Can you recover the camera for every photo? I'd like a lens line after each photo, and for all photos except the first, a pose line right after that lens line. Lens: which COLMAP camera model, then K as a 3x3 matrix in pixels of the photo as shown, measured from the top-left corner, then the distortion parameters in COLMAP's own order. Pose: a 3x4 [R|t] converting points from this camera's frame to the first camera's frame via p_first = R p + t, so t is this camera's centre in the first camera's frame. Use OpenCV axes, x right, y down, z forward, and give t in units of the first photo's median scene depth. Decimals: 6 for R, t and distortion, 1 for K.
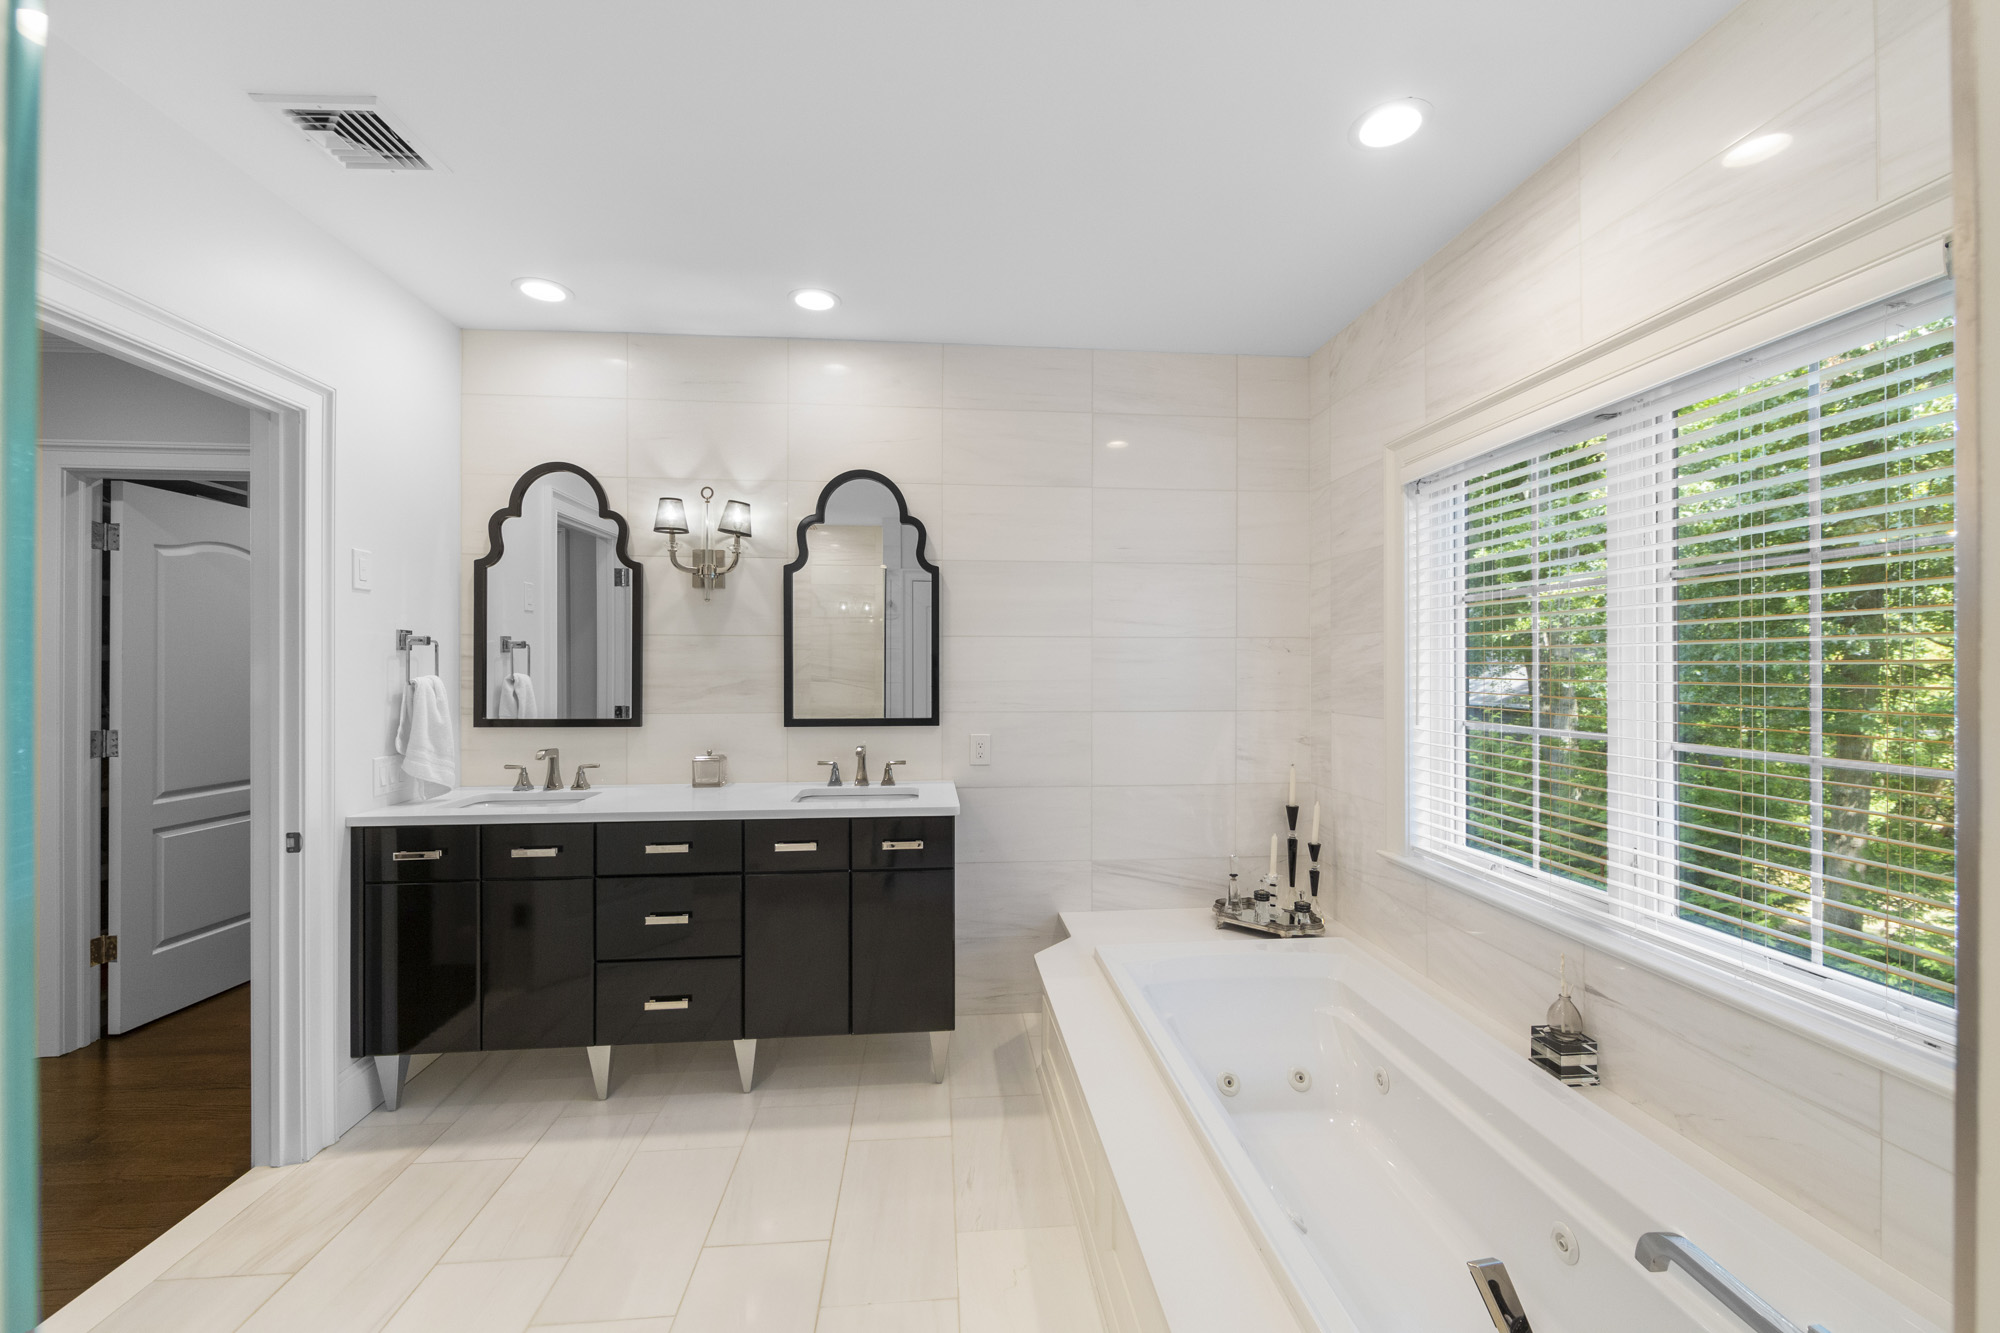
lens RADIAL K [[796.2, 0, 1001.0], [0, 796.2, 662.1], [0, 0, 1]] dist [-0.003733, -0.000316]
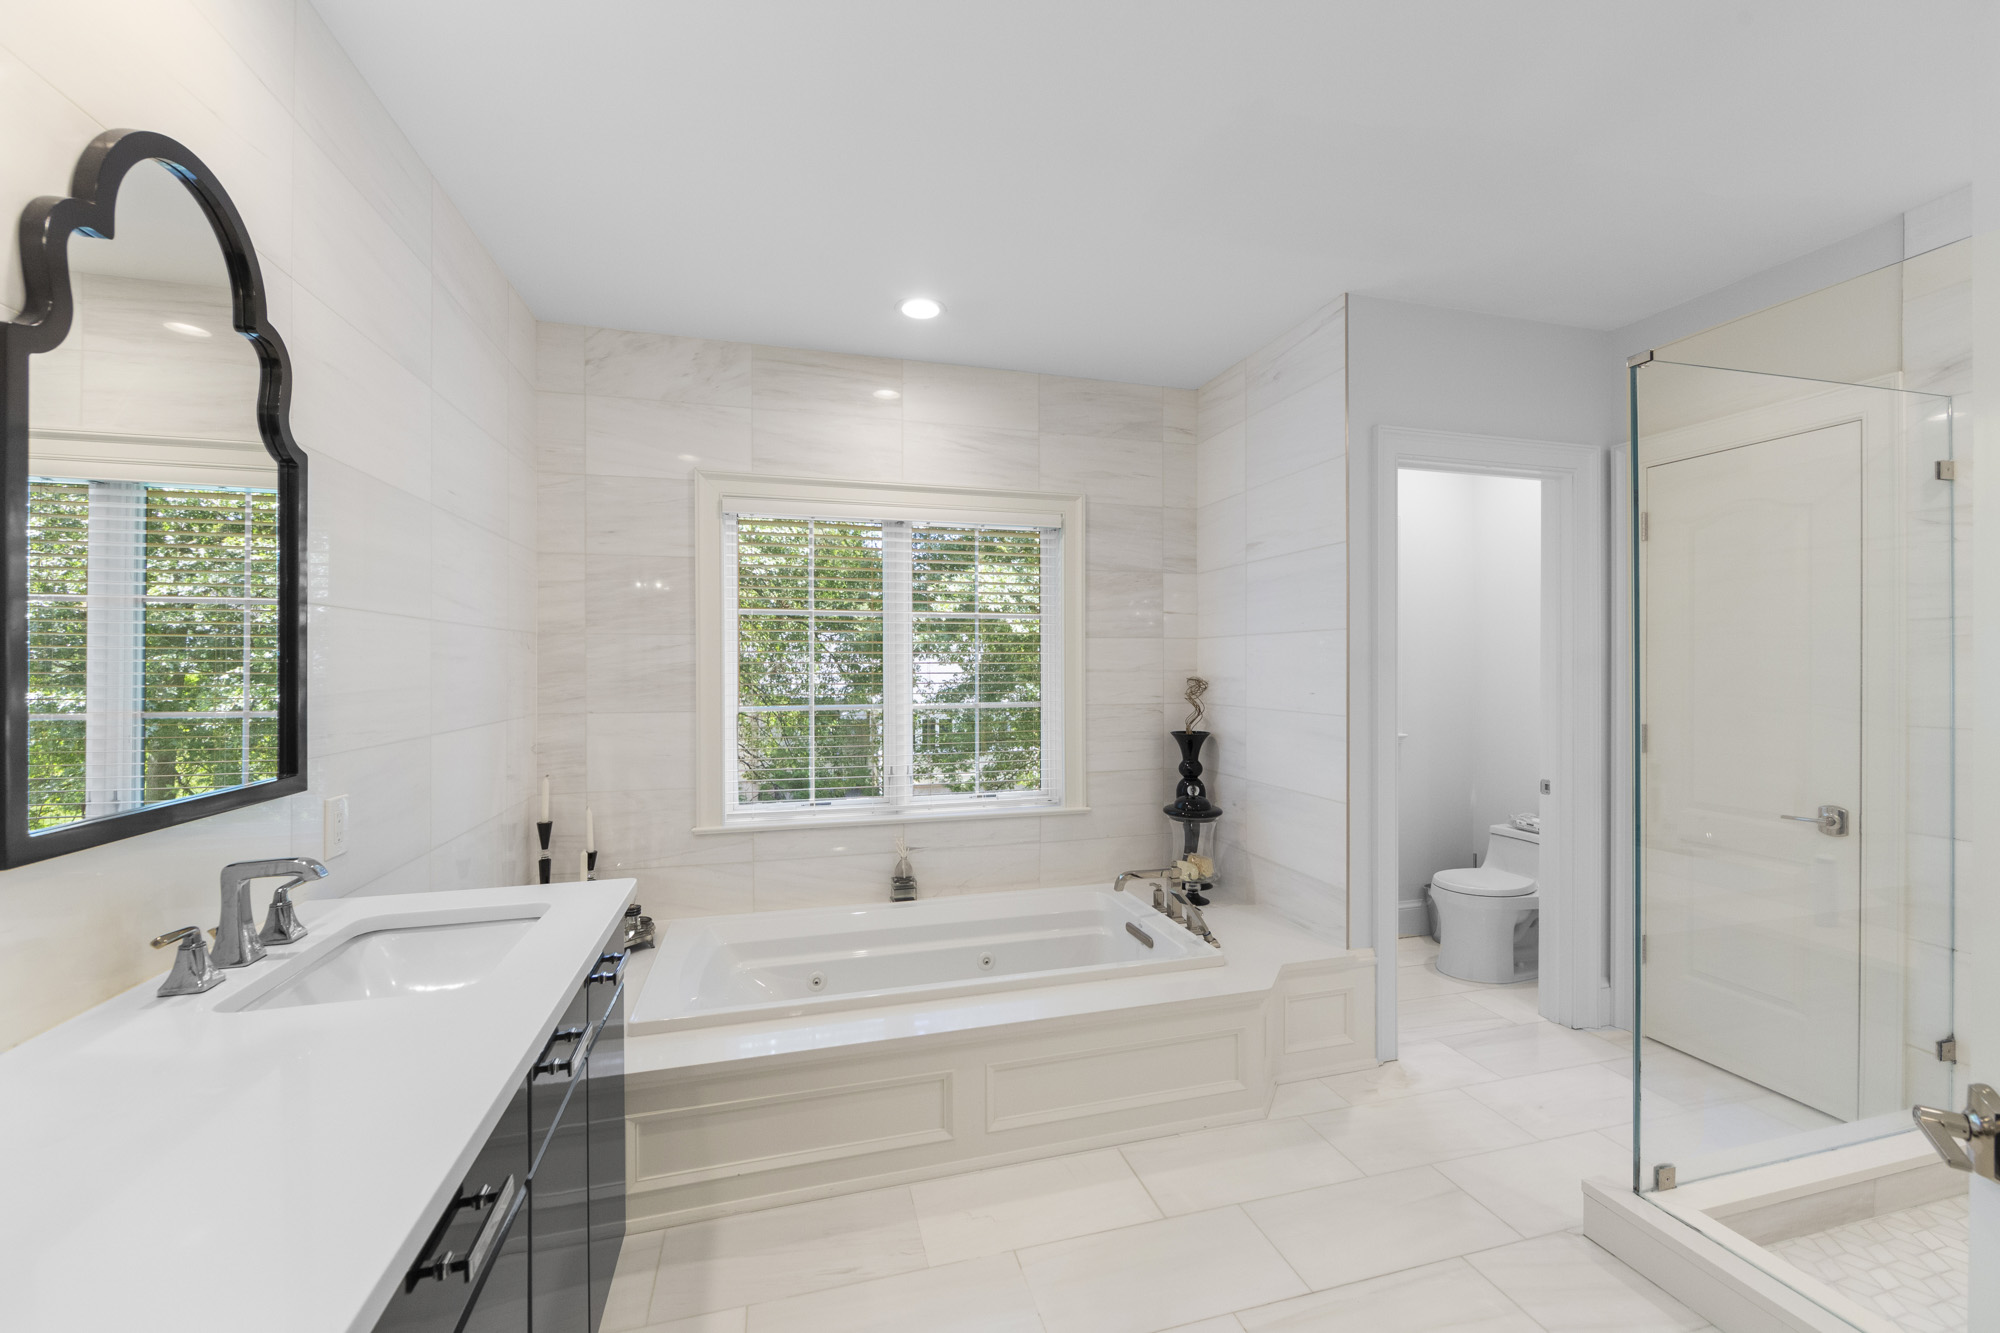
lens RADIAL K [[796.2, 0, 1001.0], [0, 796.2, 662.1], [0, 0, 1]] dist [-0.003733, -0.000316]
pose [[-0.186944, 0.005029, 0.982358, -0.725770], [-0.003903, 0.999975, -0.005862, 0.005966], [-0.982363, -0.004930, -0.186920, 0.797258]]
